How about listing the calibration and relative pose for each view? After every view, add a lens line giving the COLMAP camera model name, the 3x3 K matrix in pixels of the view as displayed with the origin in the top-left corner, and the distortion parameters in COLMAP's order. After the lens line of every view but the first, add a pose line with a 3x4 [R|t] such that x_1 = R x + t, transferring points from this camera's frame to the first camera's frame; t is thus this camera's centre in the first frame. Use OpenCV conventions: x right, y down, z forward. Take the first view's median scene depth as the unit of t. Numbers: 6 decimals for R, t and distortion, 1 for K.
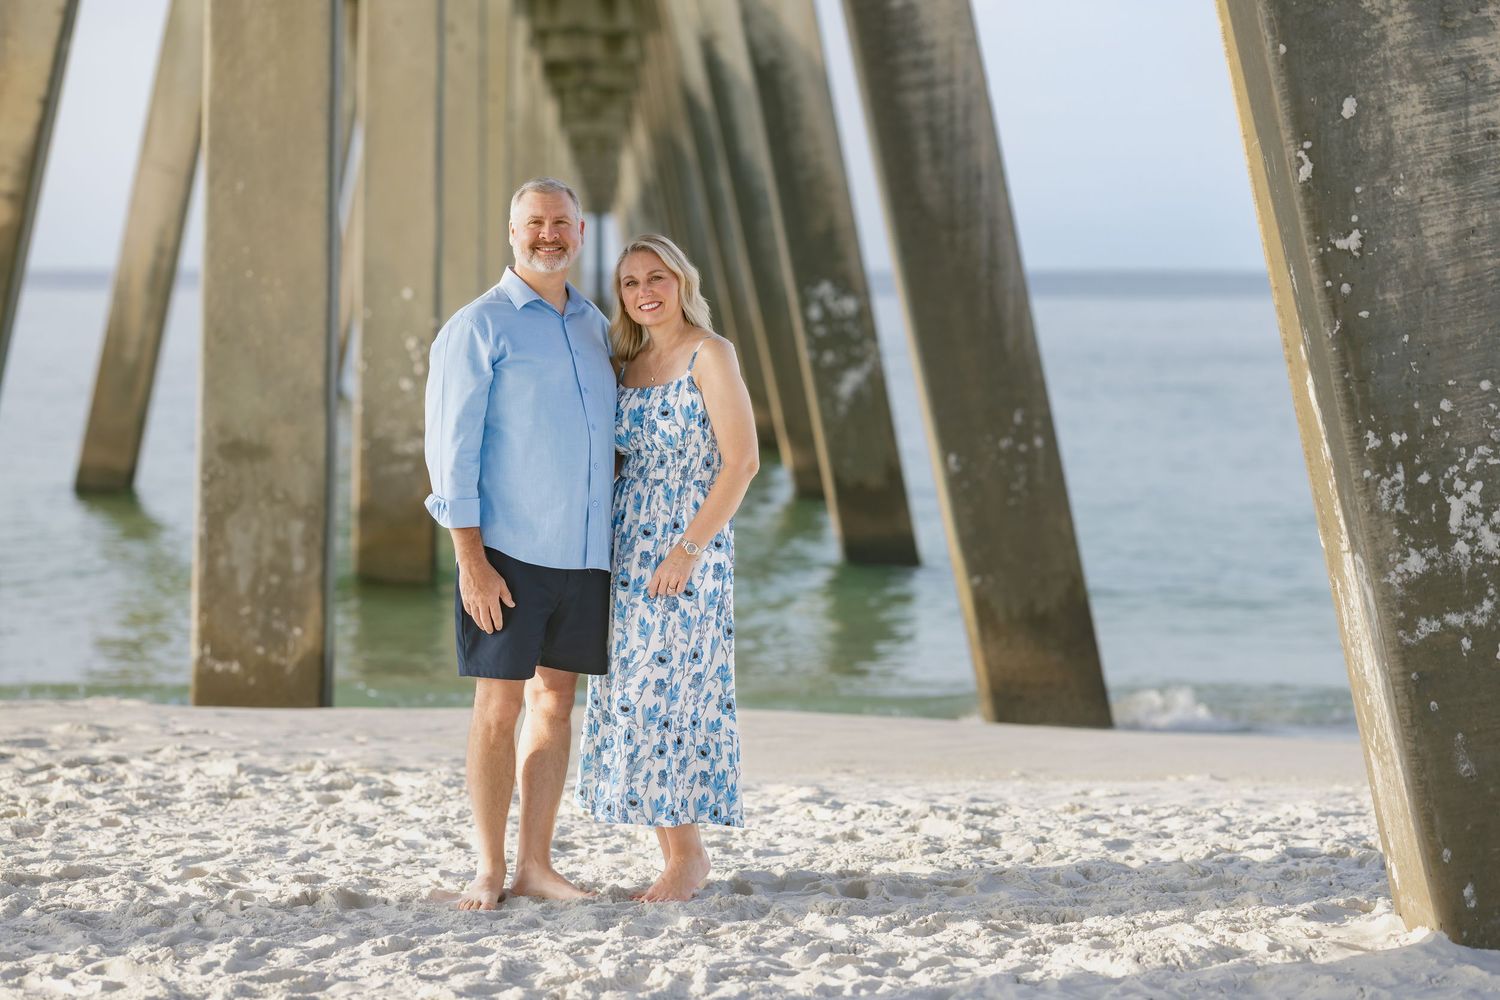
lens RADIAL K [[4165.5, 0, 729.0], [0, 4165.5, 473.6], [0, 0, 1]] dist [0.036167, 0.000000]
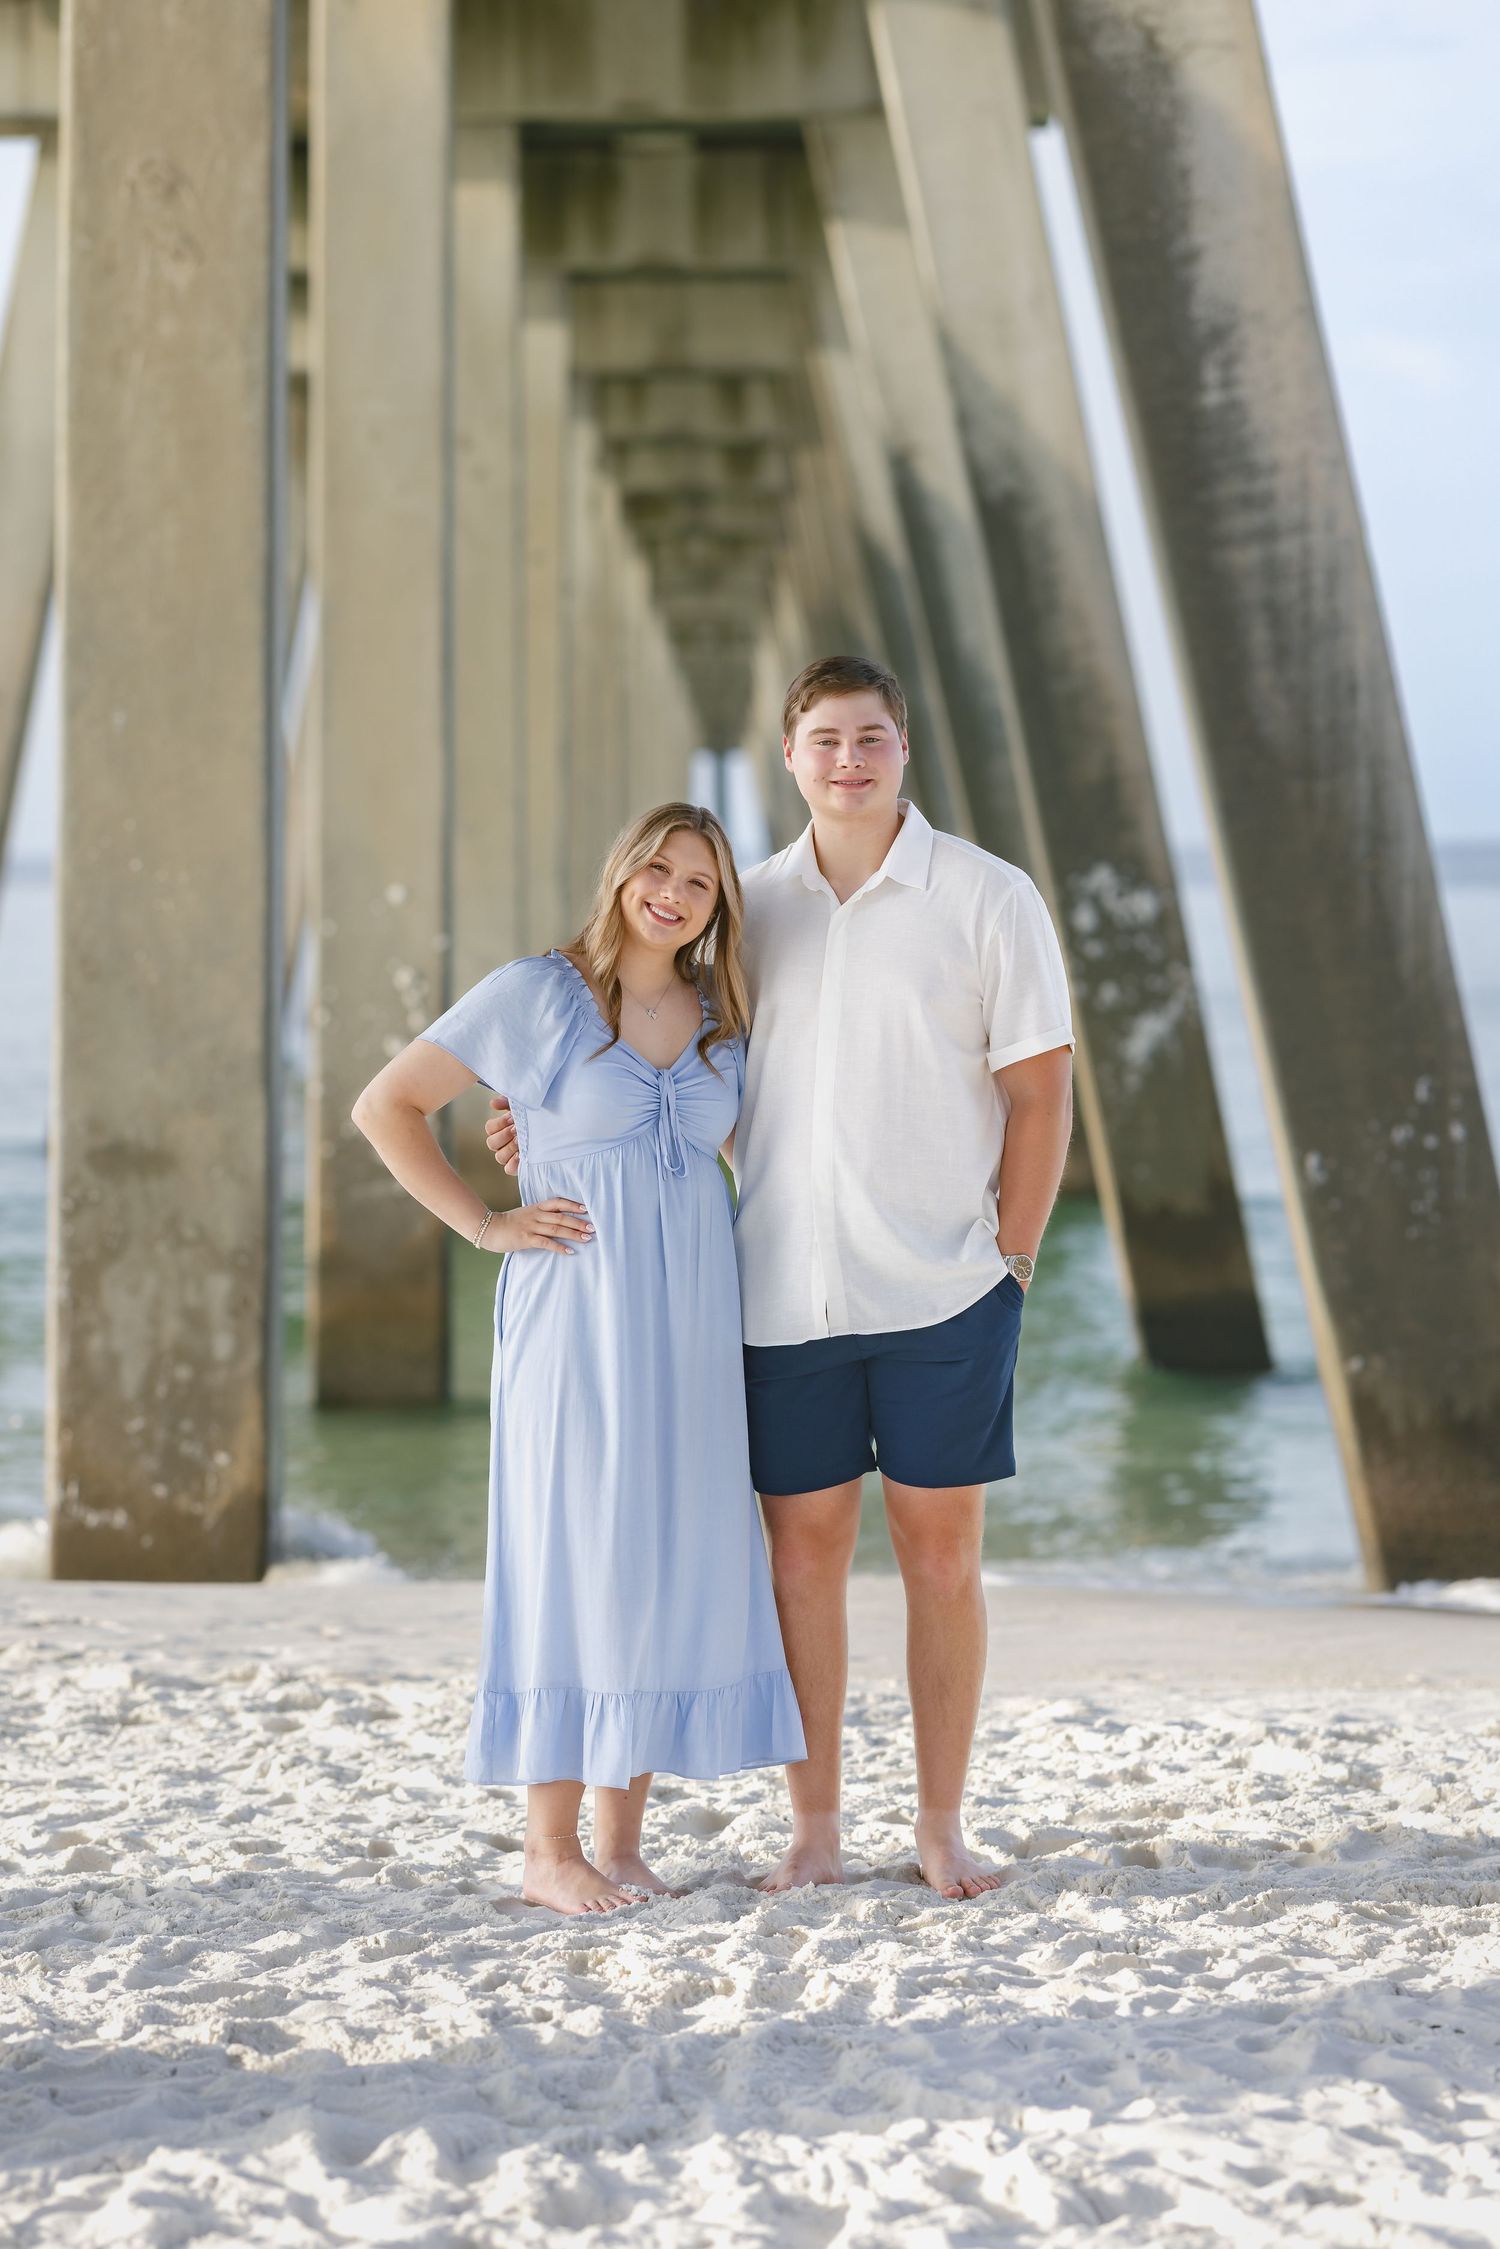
lens RADIAL K [[7196.2, 0, 730.4], [0, 7196.2, 1224.0], [0, 0, 1]] dist [0.001807, 0.000000]
pose [[0.999489, -0.009701, -0.030464, 0.001680], [0.009810, 0.999946, 0.003428, 0.001142], [0.030429, -0.003725, 0.999530, -0.034813]]
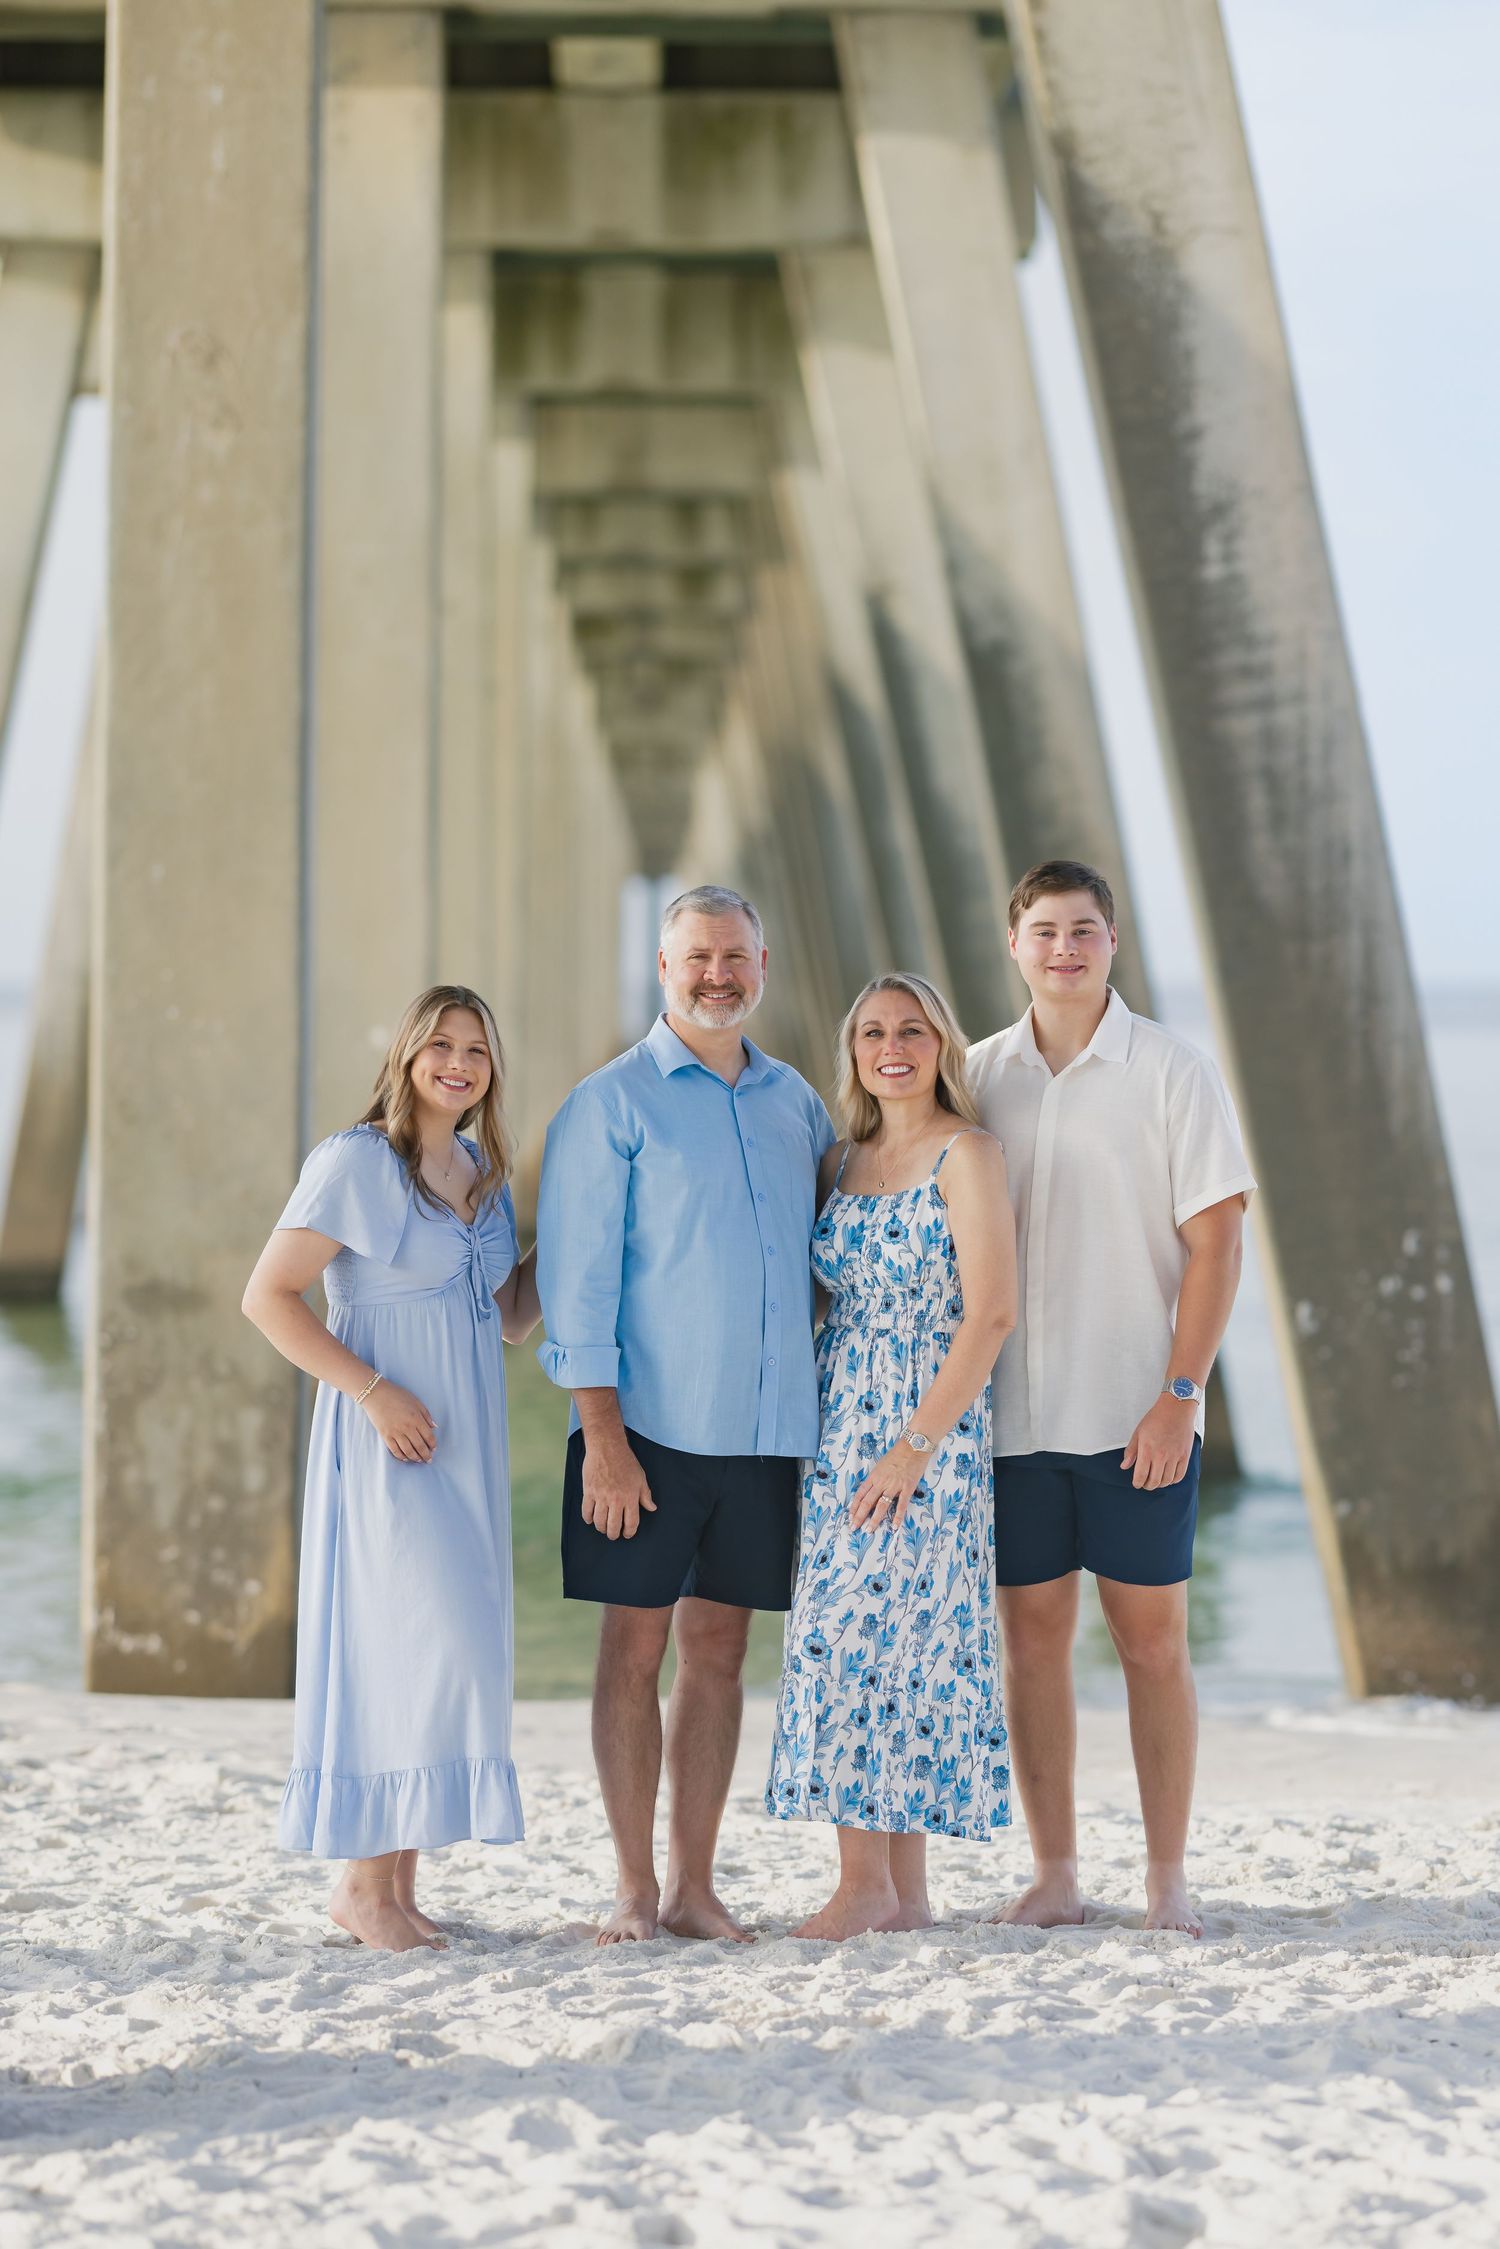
lens RADIAL K [[7731.2, 0, 780.2], [0, 7731.2, 1397.1], [0, 0, 1]] dist [-0.028105, 0.000000]
pose [[0.999911, -0.000354, -0.013342, -0.009176], [0.000423, 0.999987, 0.005173, 0.003473], [0.013340, -0.005178, 0.999898, -0.154398]]
